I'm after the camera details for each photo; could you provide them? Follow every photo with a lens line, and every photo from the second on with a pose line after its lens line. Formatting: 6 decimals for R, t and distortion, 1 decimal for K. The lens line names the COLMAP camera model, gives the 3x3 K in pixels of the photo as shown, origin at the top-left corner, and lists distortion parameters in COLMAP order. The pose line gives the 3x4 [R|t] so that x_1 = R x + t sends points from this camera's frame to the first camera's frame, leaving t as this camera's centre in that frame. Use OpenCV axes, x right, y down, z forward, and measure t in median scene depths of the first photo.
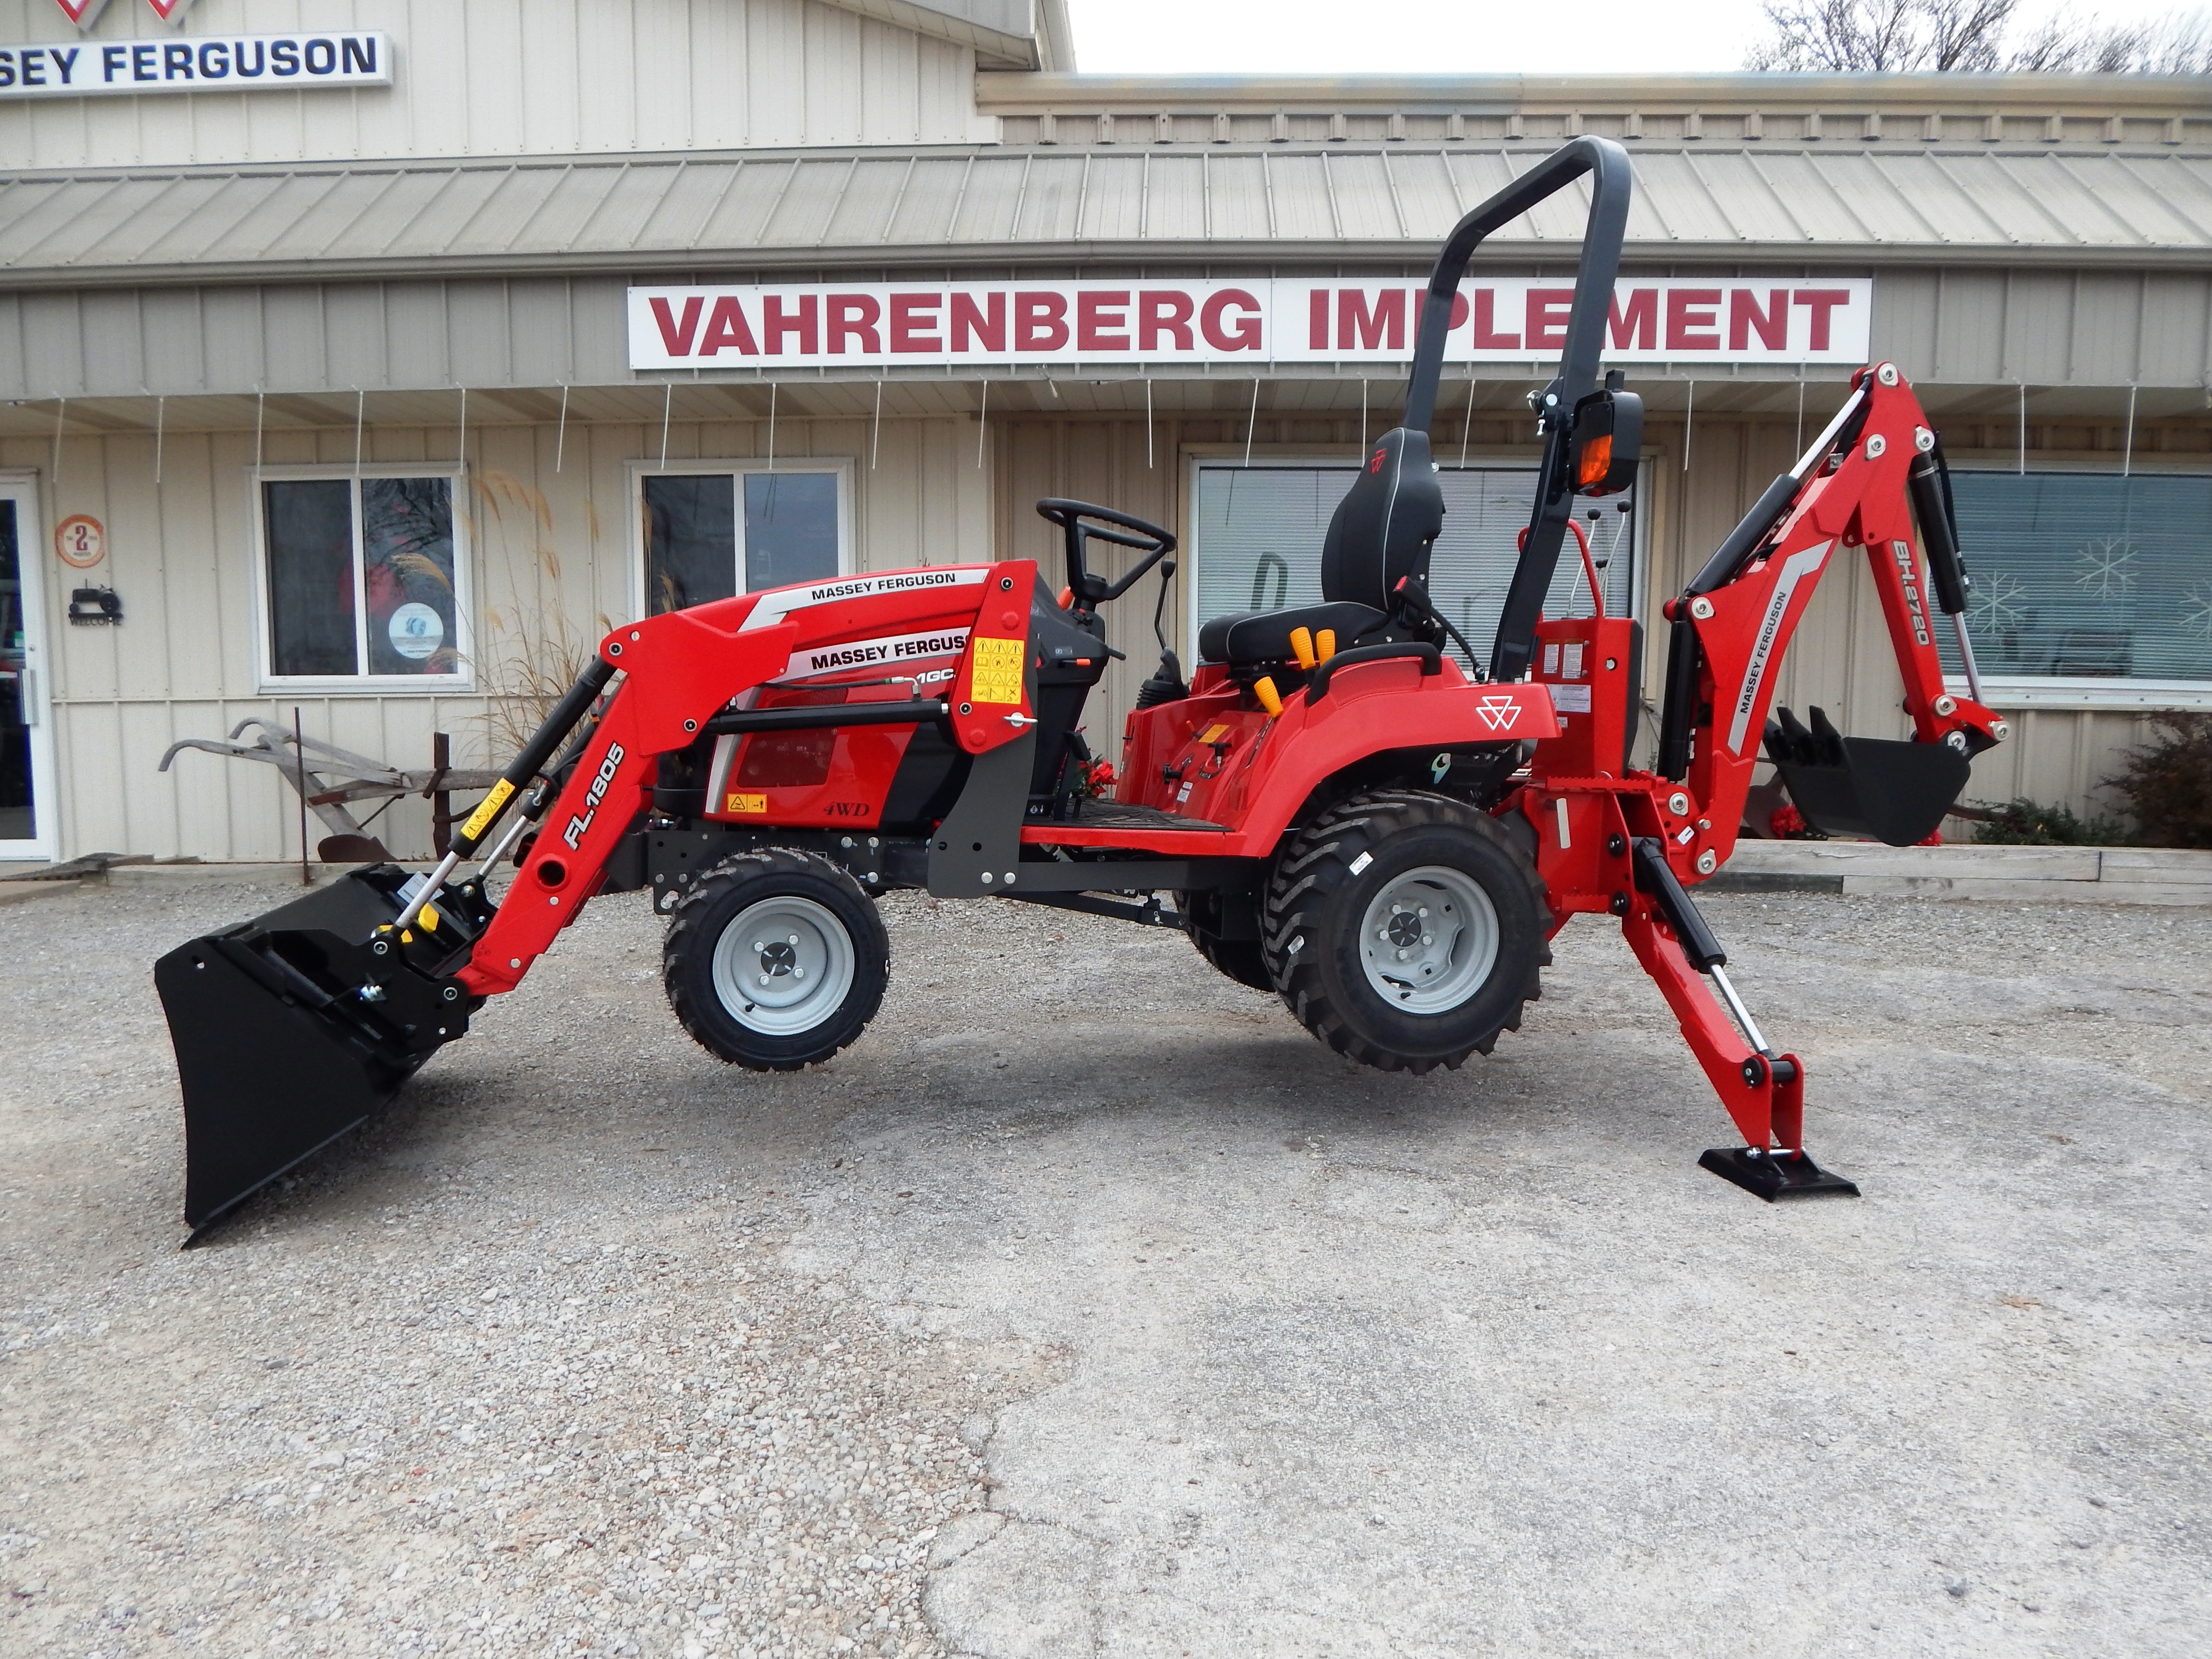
lens RADIAL K [[1456.8, 0, 1104.9], [0, 1456.8, 815.1], [0, 0, 1]] dist [0.001921, -0.006020]
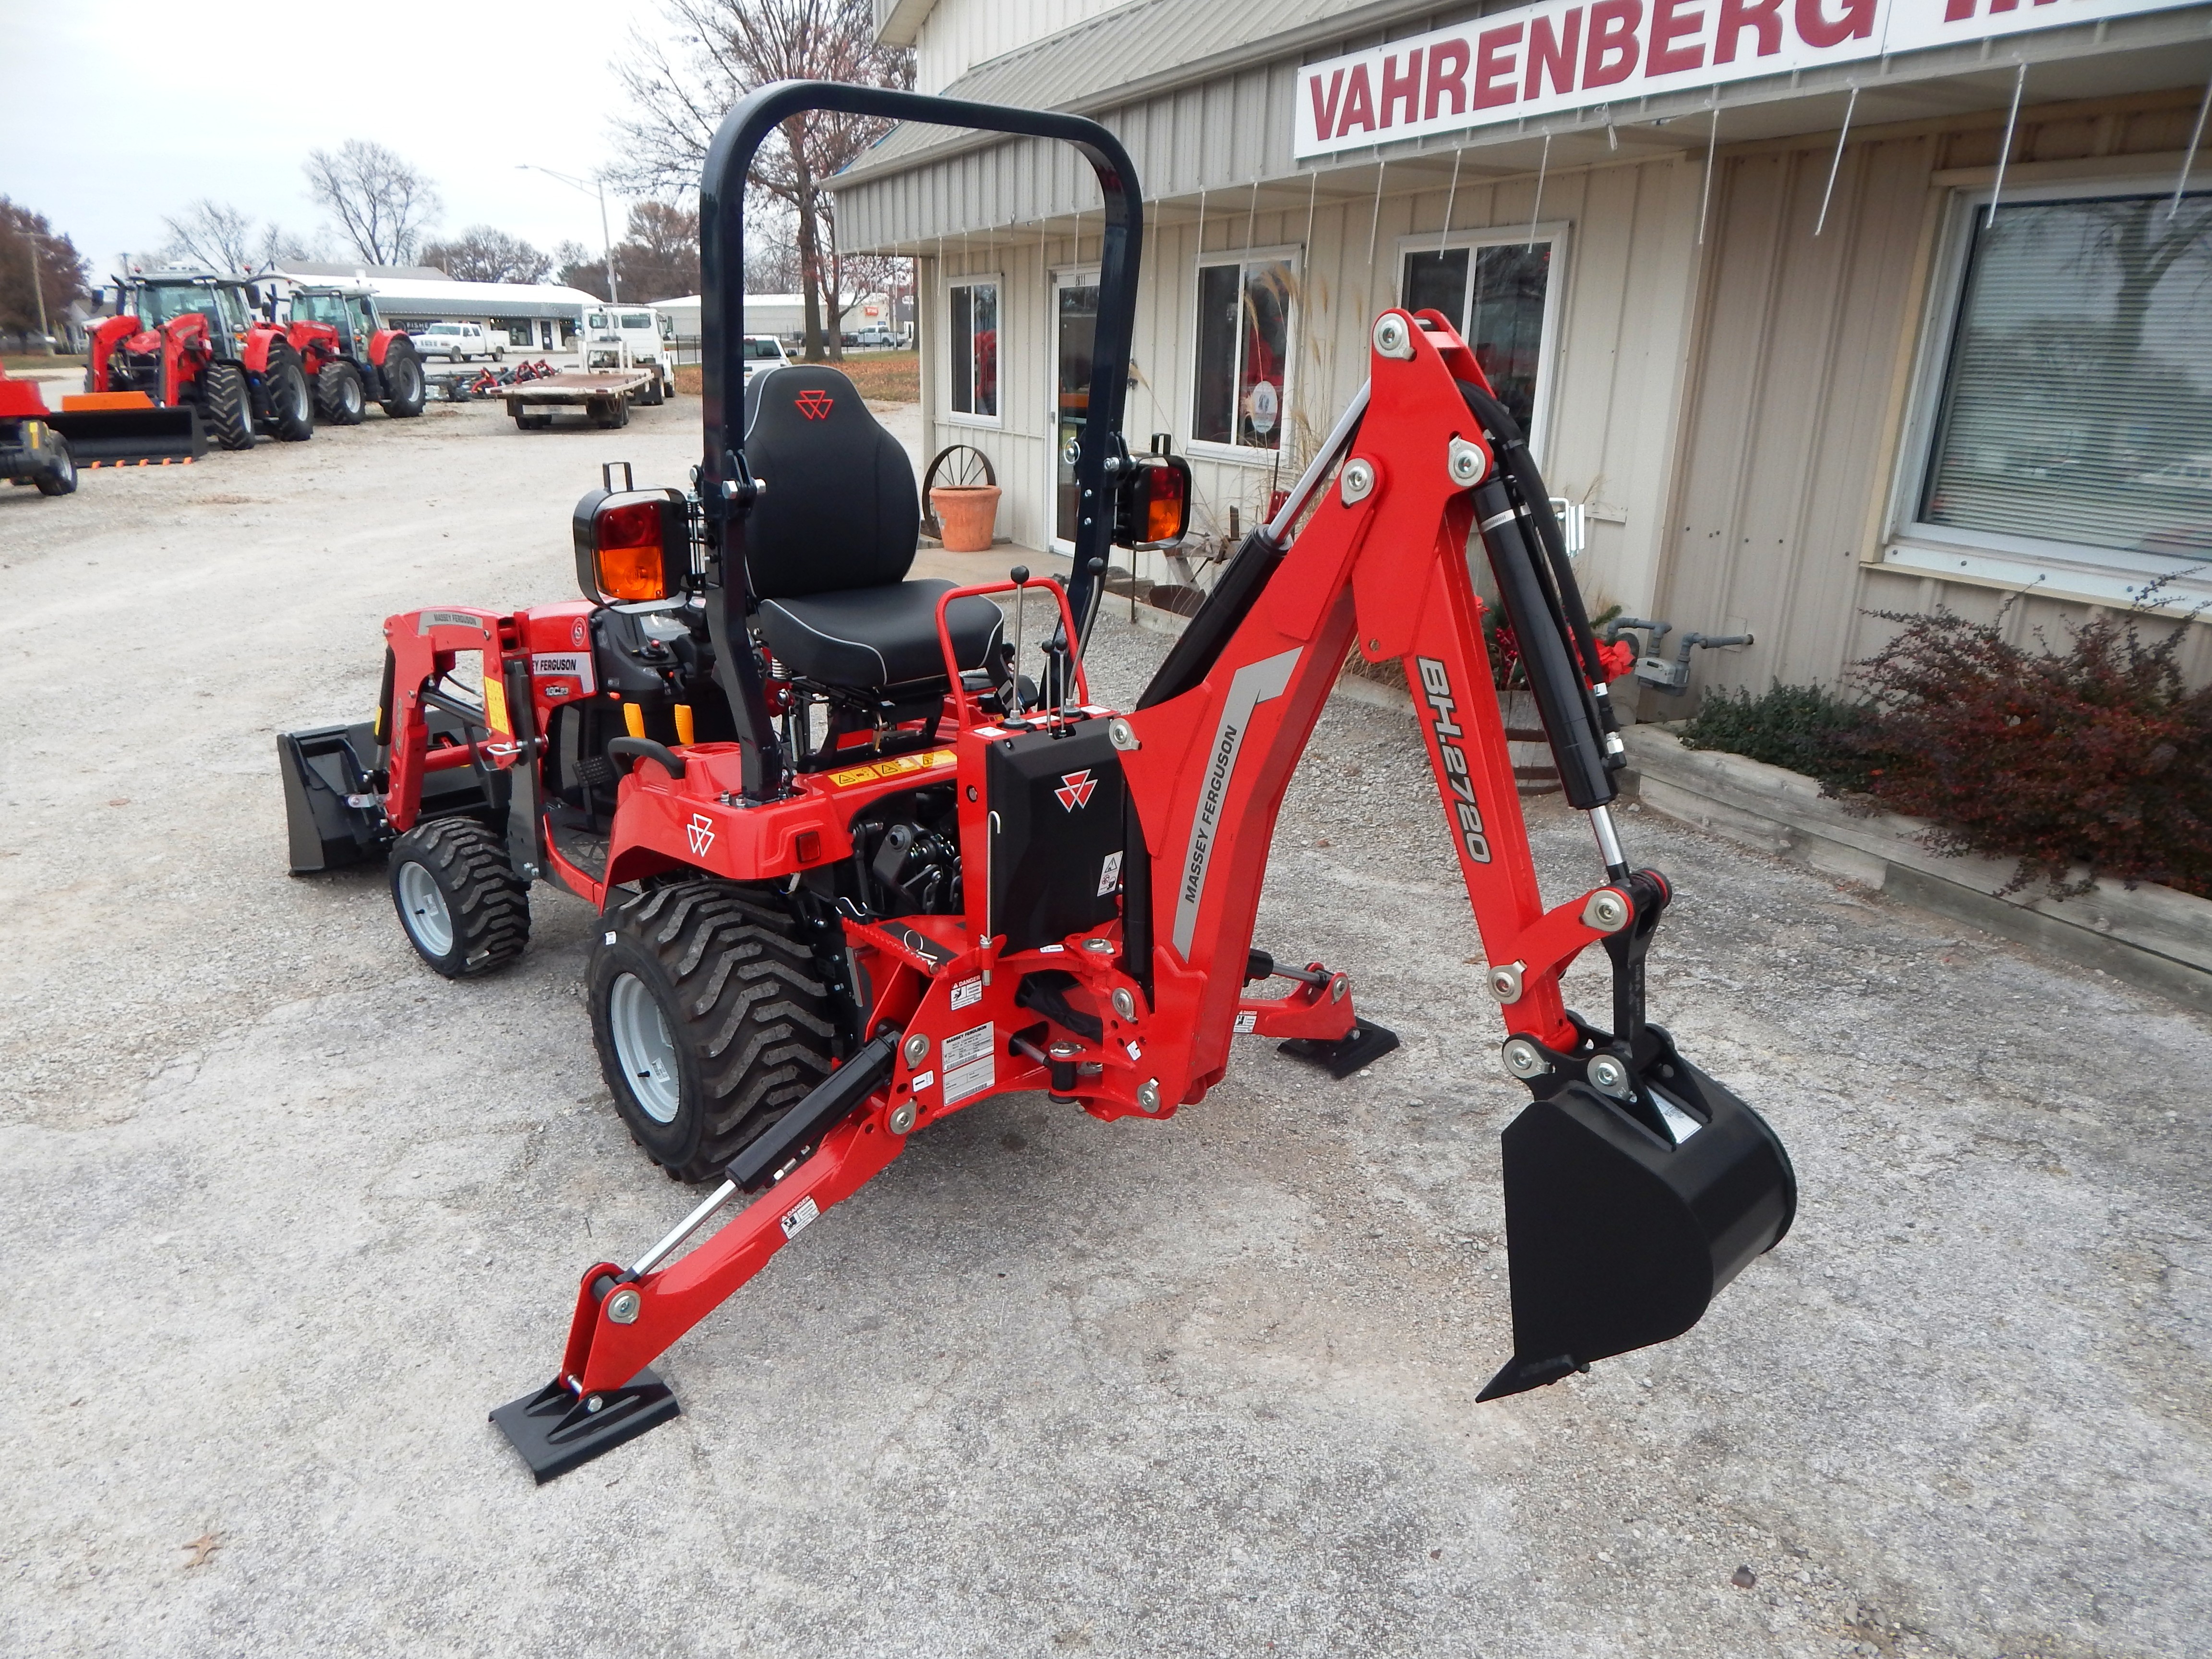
lens RADIAL K [[1473.2, 0, 1110.5], [0, 1473.2, 813.0], [0, 0, 1]] dist [0.002602, -0.003027]
pose [[0.498878, 0.268897, -0.823902, 0.552648], [-0.078169, 0.960736, 0.266224, -0.141843], [0.863140, -0.068409, 0.500310, 0.378327]]
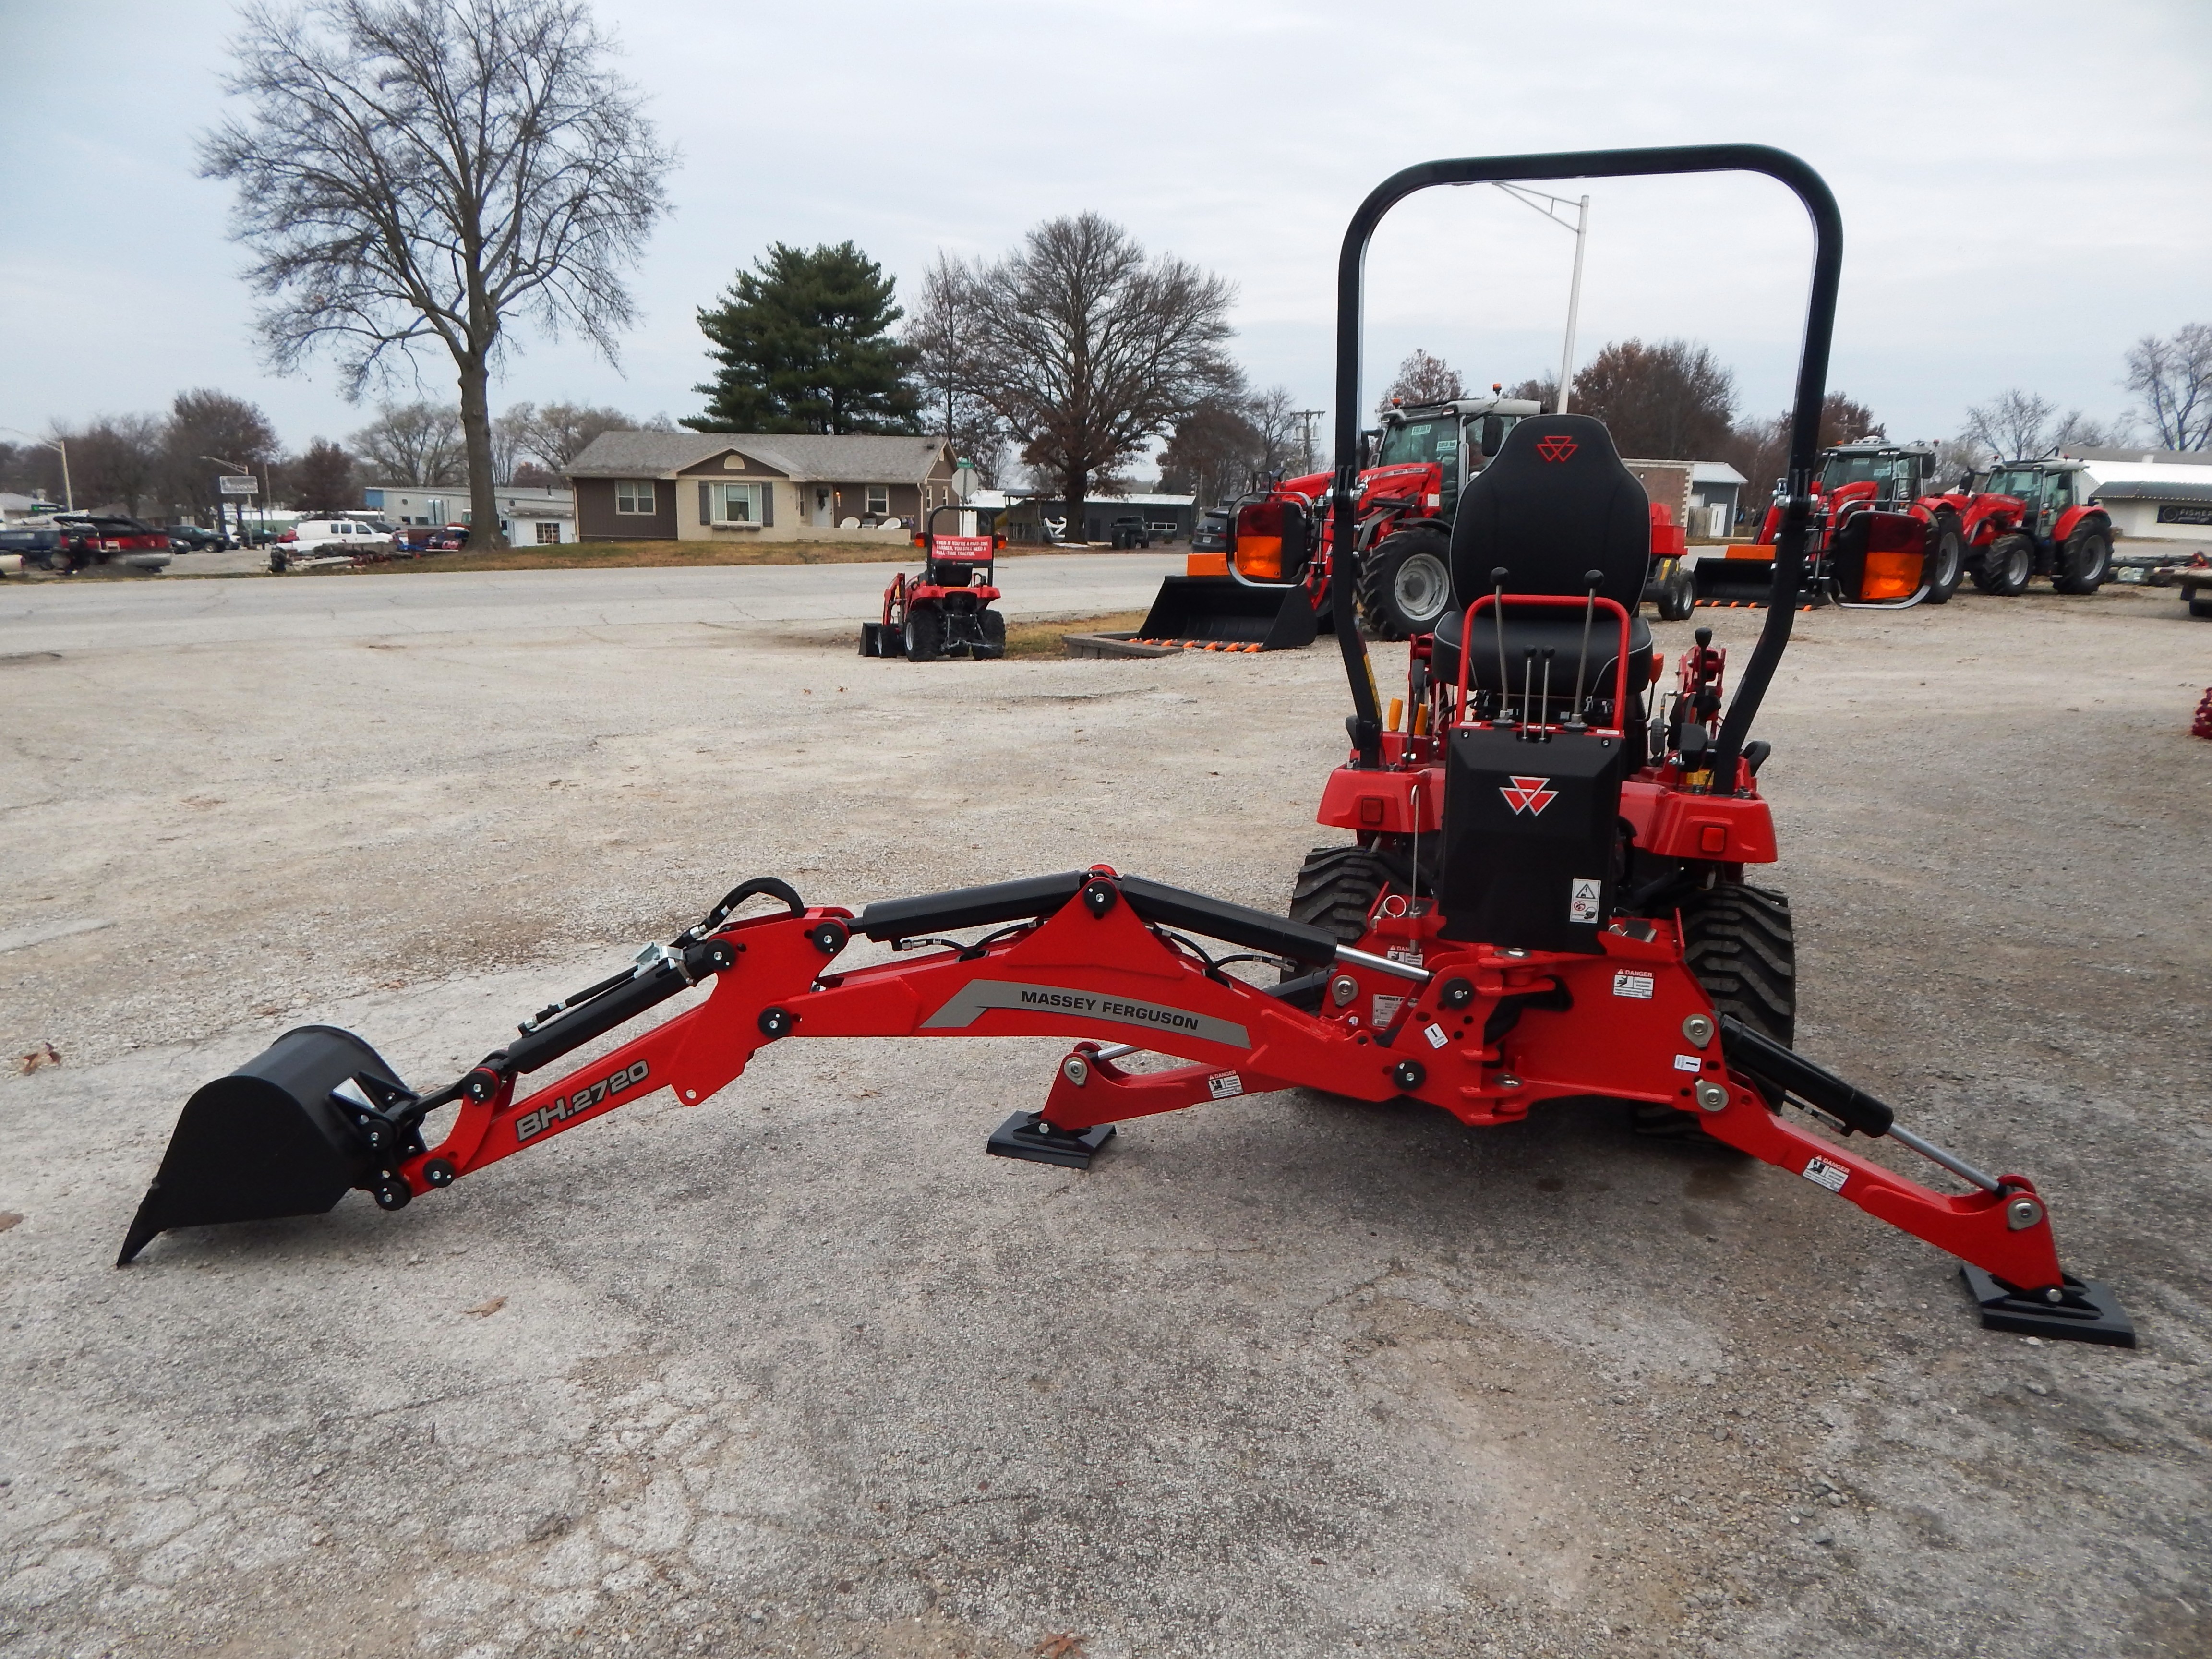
lens RADIAL K [[1473.7, 0, 1117.3], [0, 1473.7, 807.3], [0, 0, 1]] dist [0.012471, -0.008162]
pose [[-0.511238, 0.164620, -0.843526, 0.617608], [-0.112870, 0.960123, 0.255782, -0.127443], [0.851995, 0.225974, -0.472271, 0.670308]]
